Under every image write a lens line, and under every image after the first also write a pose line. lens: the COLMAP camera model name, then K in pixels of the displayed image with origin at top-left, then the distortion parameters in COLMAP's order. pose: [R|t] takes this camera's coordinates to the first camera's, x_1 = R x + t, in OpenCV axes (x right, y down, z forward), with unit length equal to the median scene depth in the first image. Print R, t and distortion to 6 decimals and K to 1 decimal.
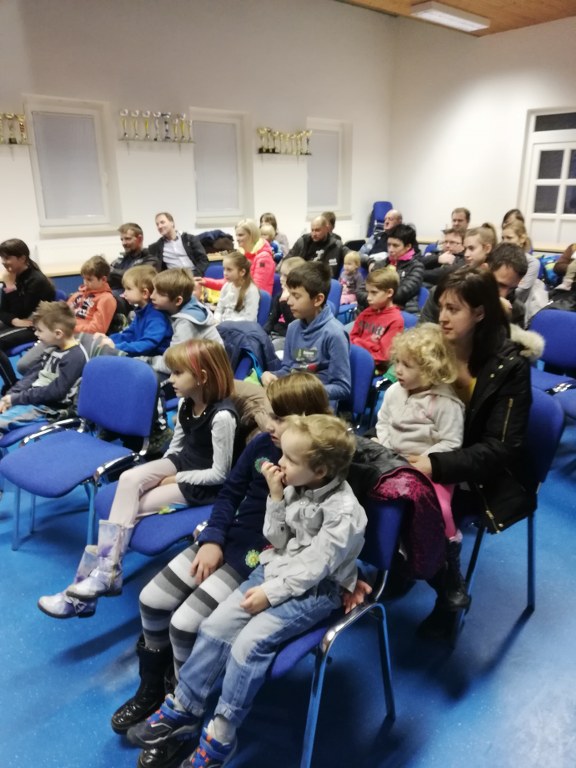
lens RADIAL K [[589.3, 0, 286.4], [0, 589.3, 388.0], [0, 0, 1]] dist [0.000762, -0.034070]
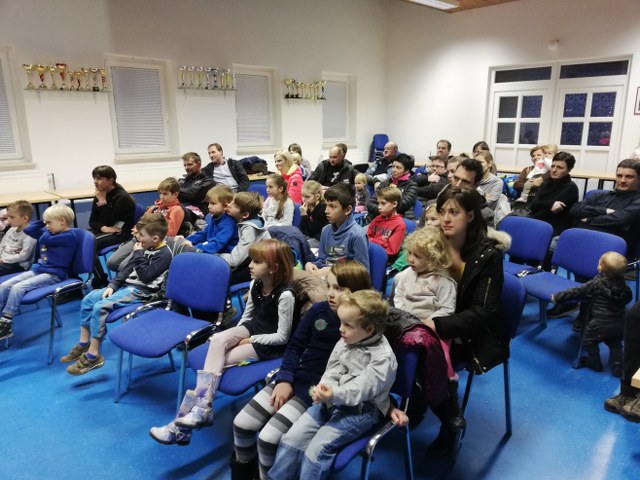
lens RADIAL K [[491.1, 0, 318.9], [0, 491.1, 239.3], [0, 0, 1]] dist [0.000762, -0.034070]
pose [[0.999060, -0.008979, 0.042410, -0.055163], [0.012718, 0.995973, -0.088749, 0.017887], [-0.041443, 0.089205, 0.995151, -0.122398]]
